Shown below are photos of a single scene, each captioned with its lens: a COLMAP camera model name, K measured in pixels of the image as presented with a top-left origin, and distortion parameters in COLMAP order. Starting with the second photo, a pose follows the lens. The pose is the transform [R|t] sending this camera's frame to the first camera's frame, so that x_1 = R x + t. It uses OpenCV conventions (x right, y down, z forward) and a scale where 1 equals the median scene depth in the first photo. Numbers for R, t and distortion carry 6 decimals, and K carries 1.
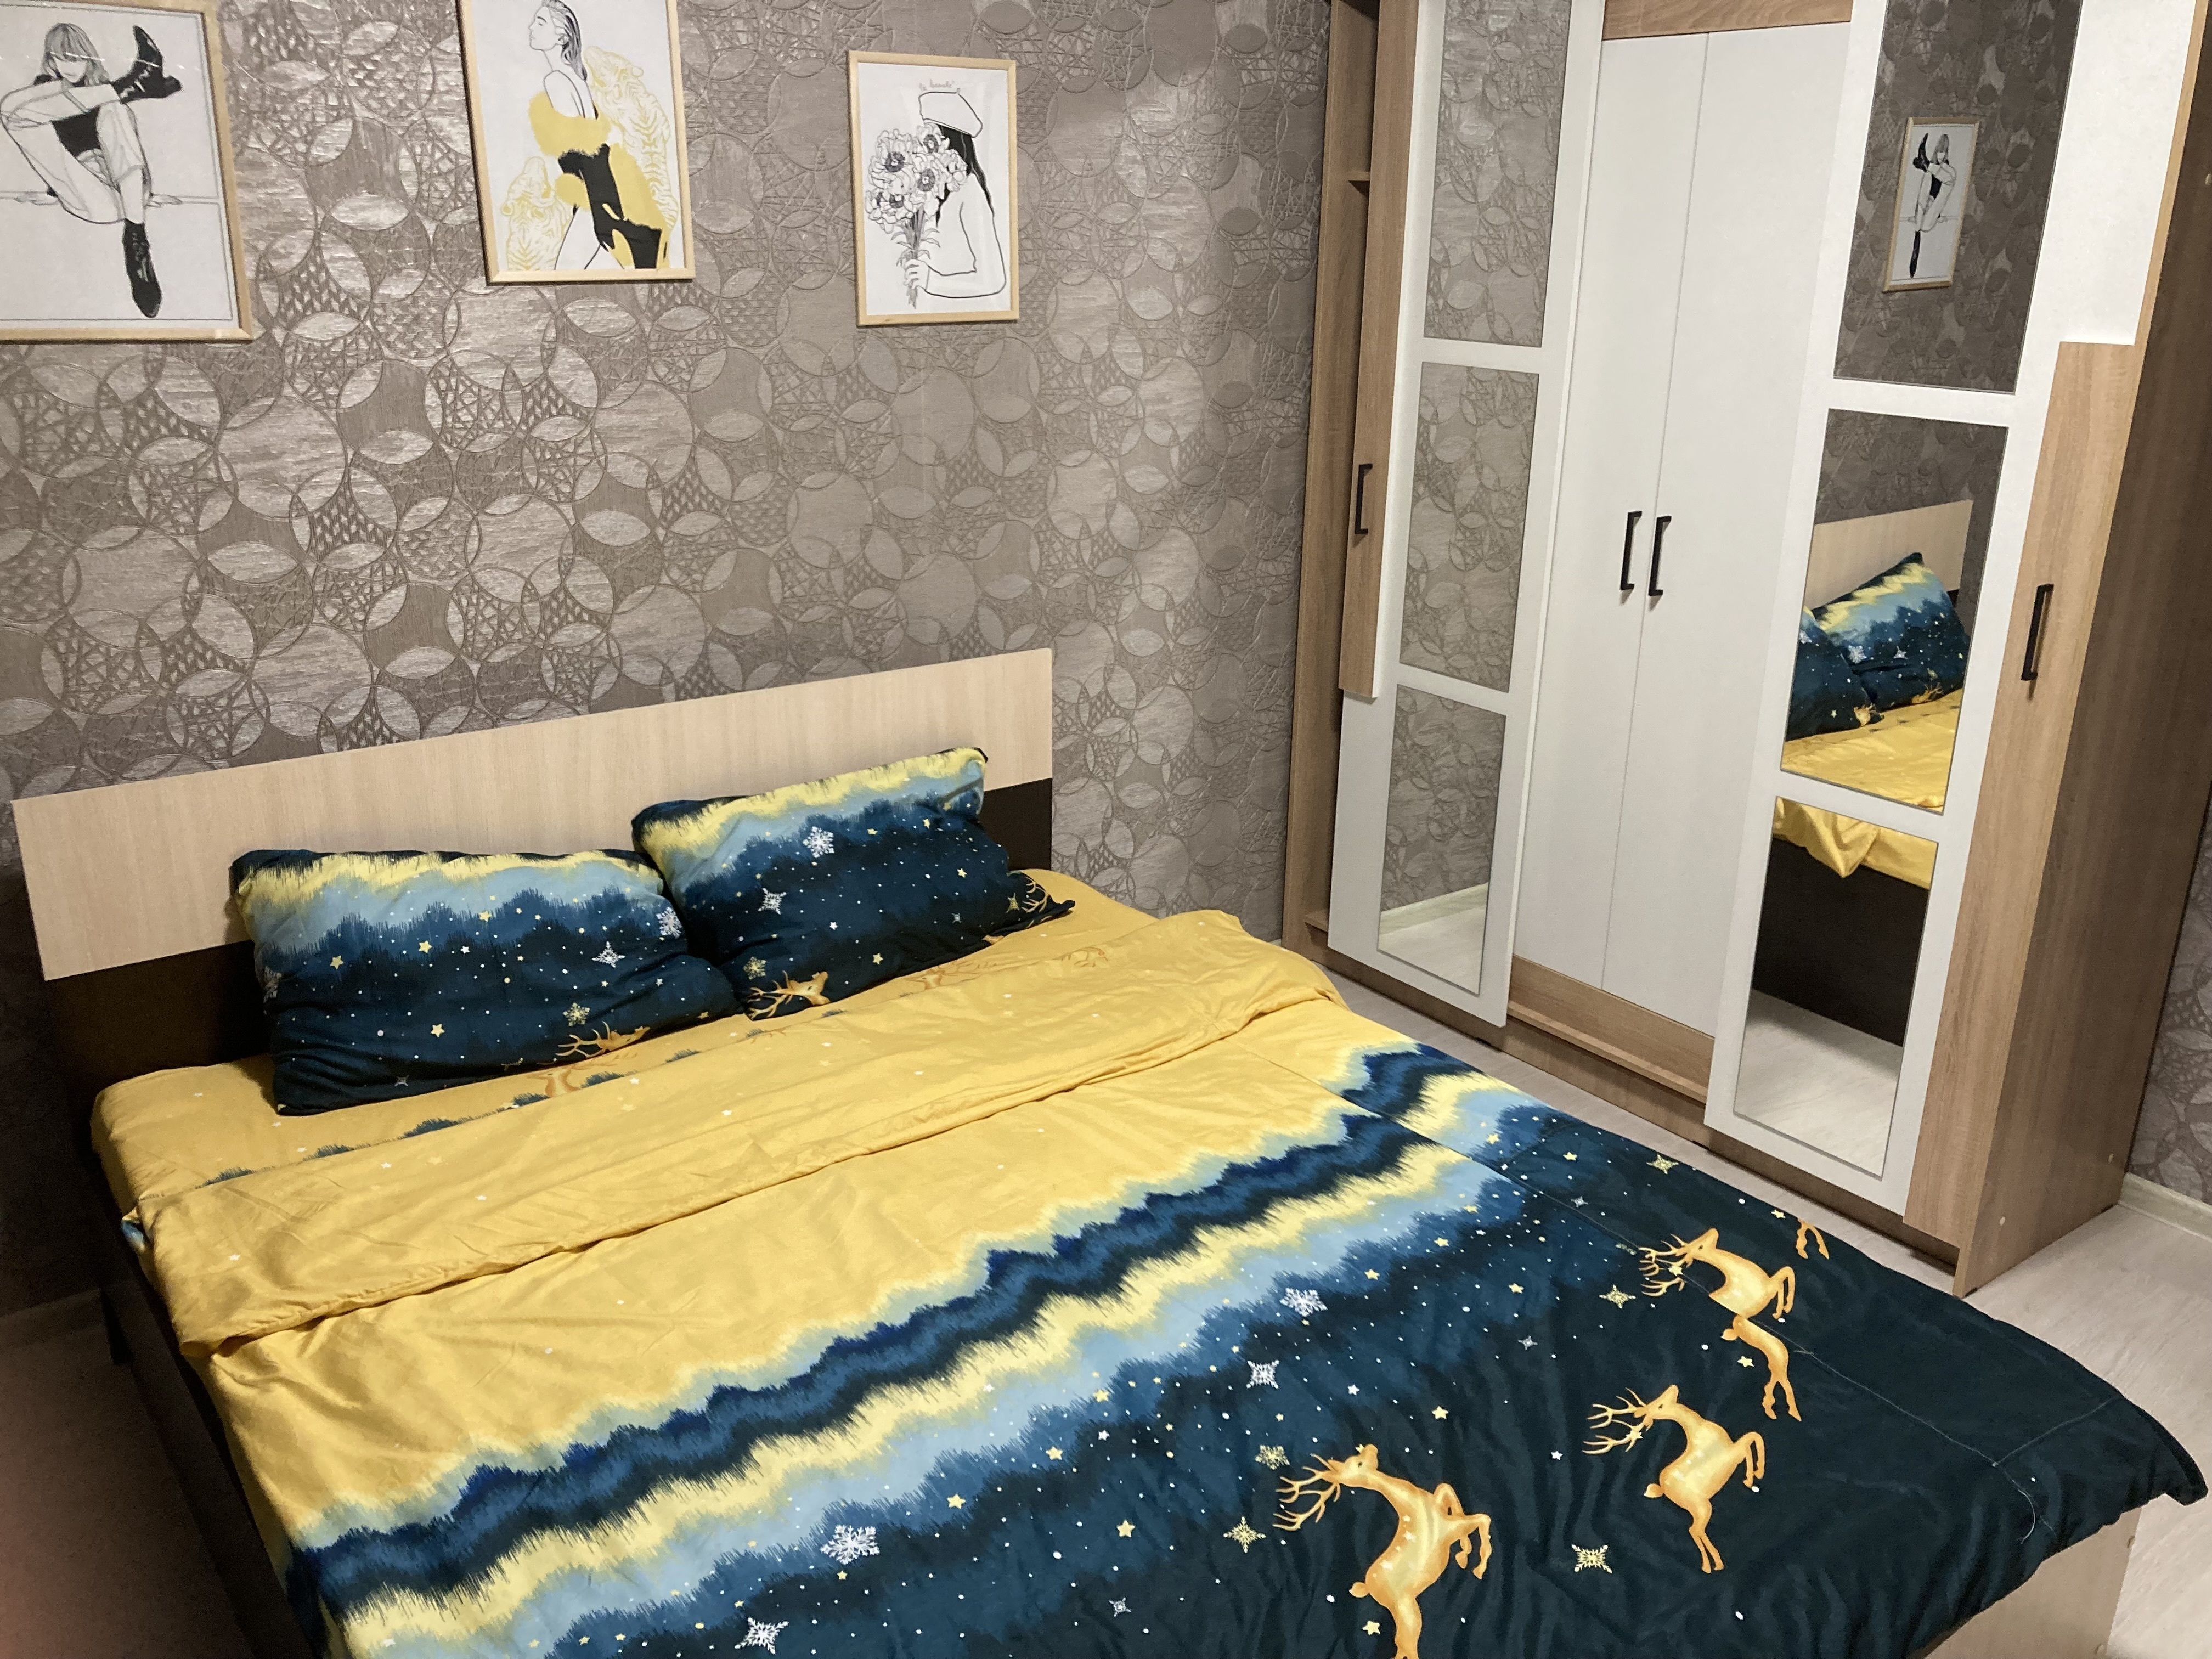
lens RADIAL K [[1816.7, 0, 1100.1], [0, 1816.7, 812.8], [0, 0, 1]] dist [0.038744, -0.034617]
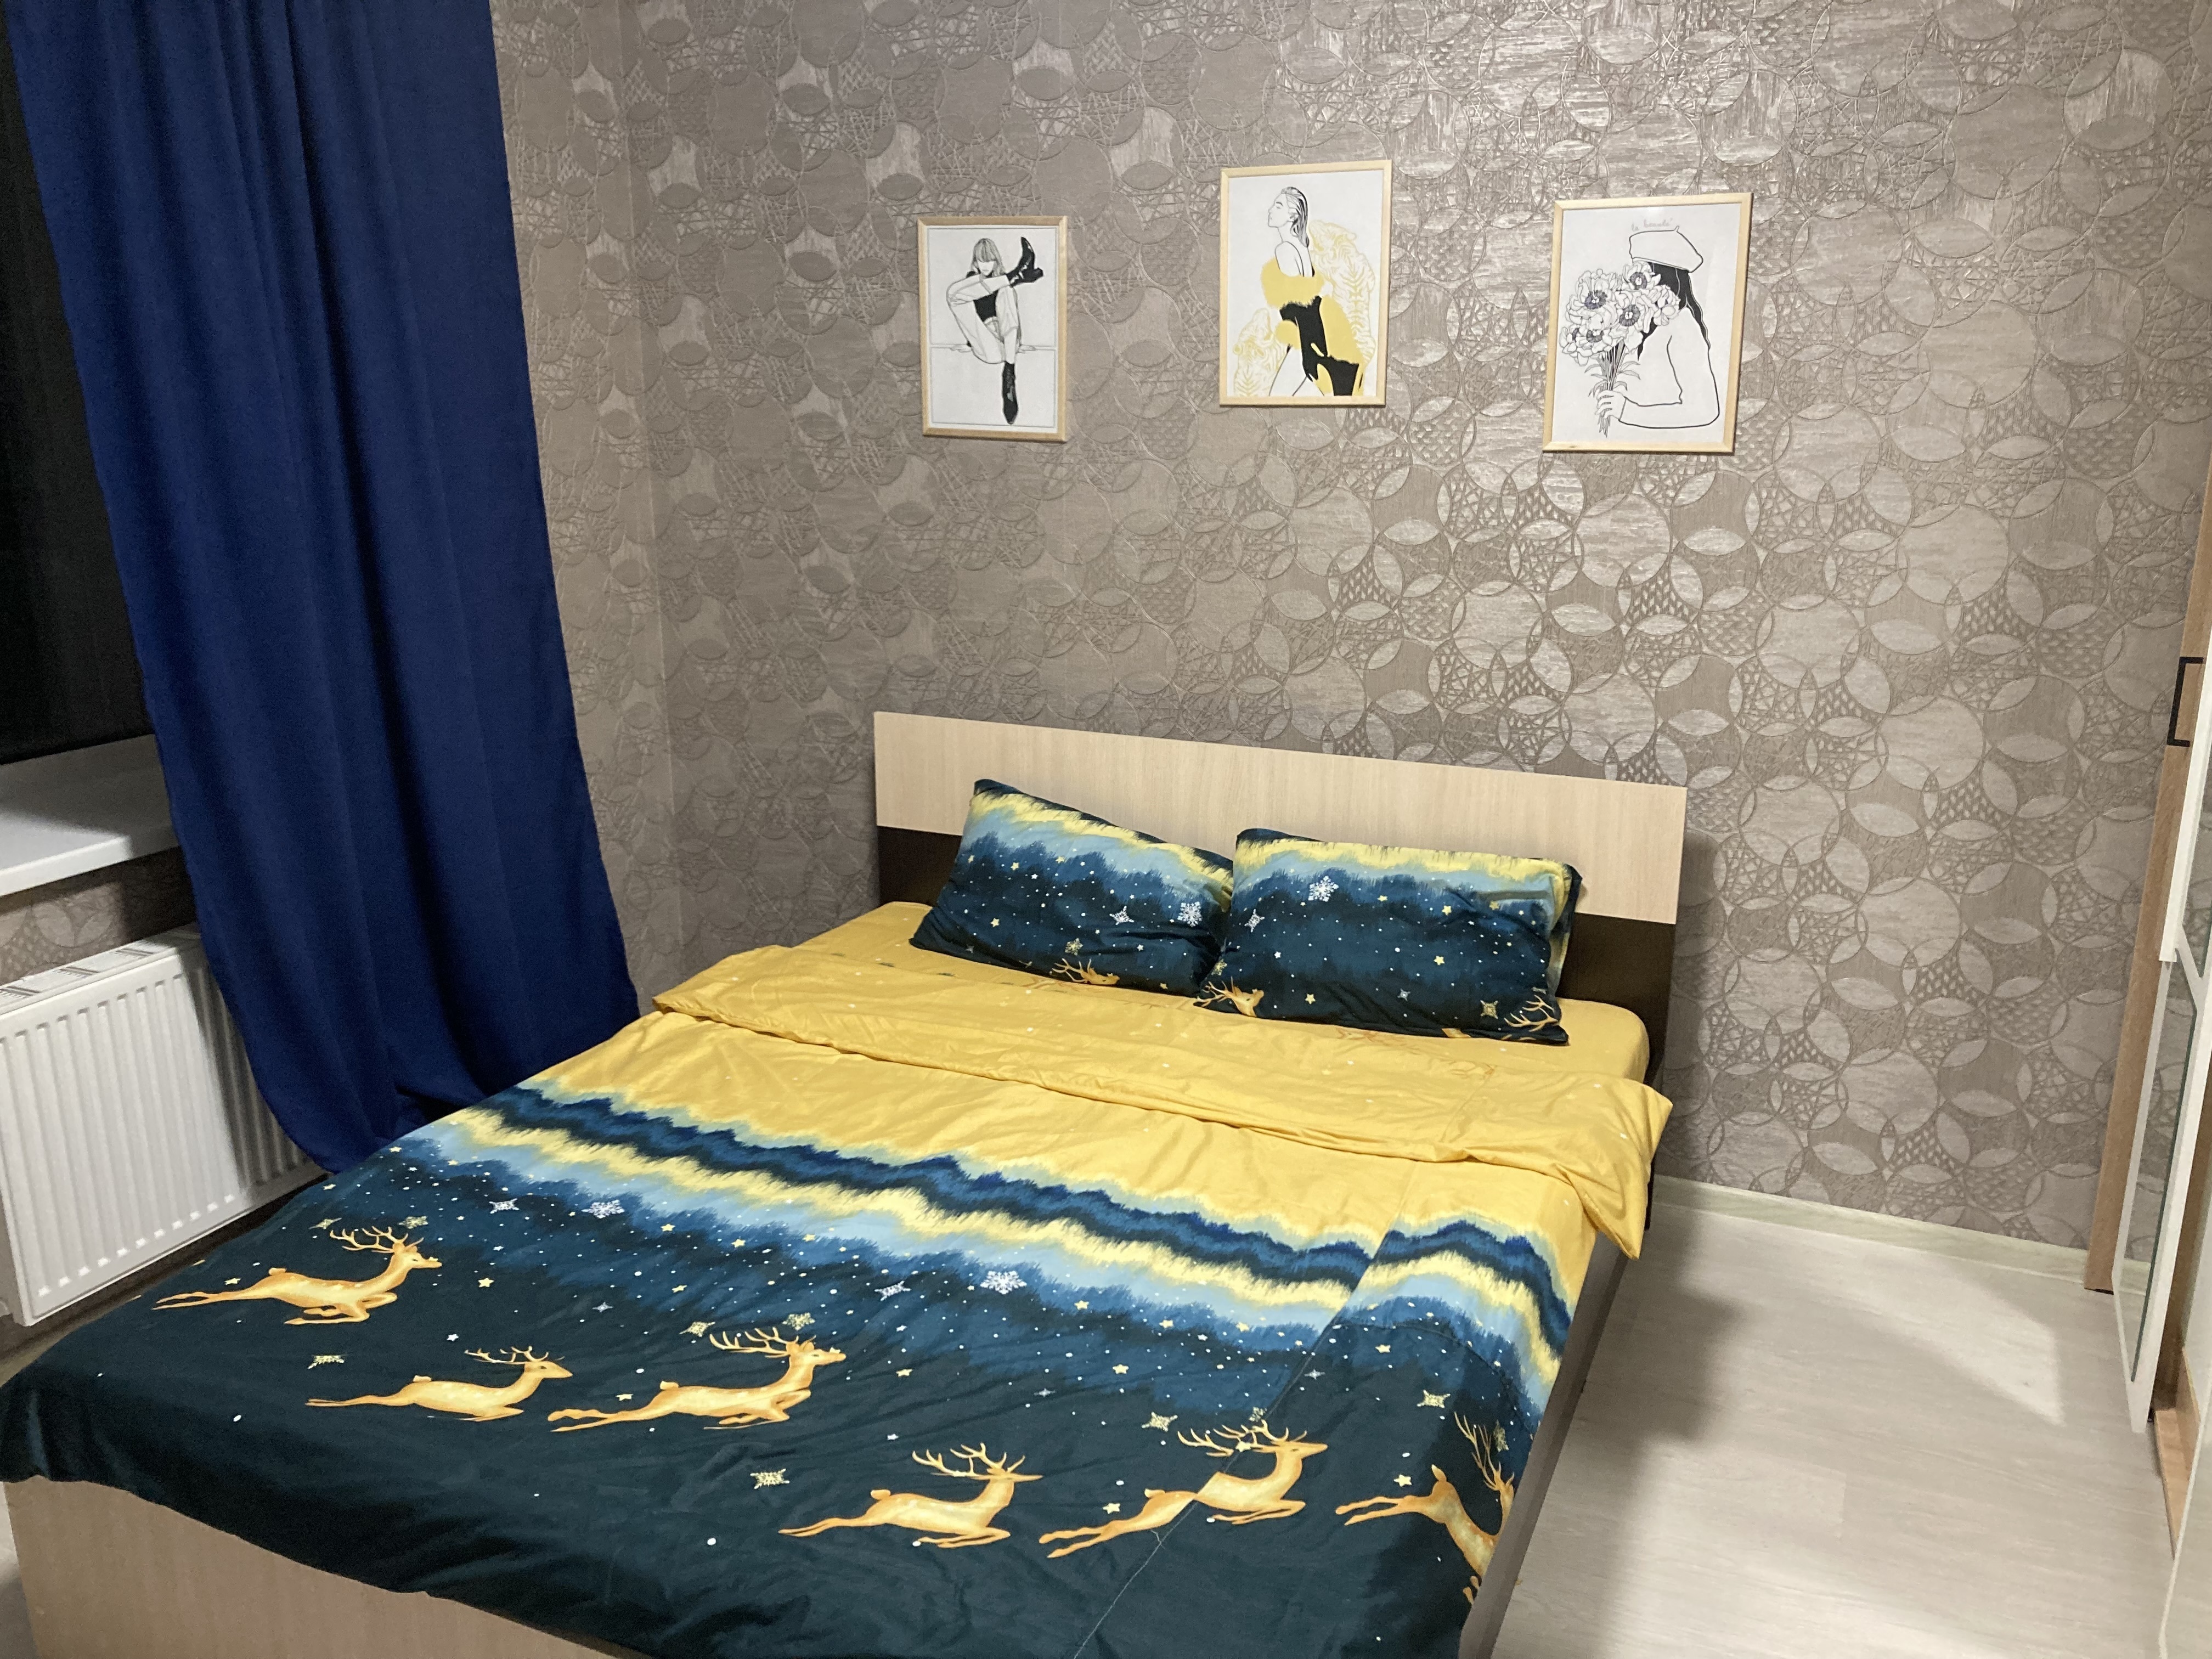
lens RADIAL K [[1816.7, 0, 1091.5], [0, 1816.7, 834.7], [0, 0, 1]] dist [0.038744, -0.034617]
pose [[0.479813, 0.226376, -0.847664, 0.779519], [-0.260374, 0.959356, 0.108821, -0.109347], [0.837845, 0.168496, 0.519254, 0.287946]]
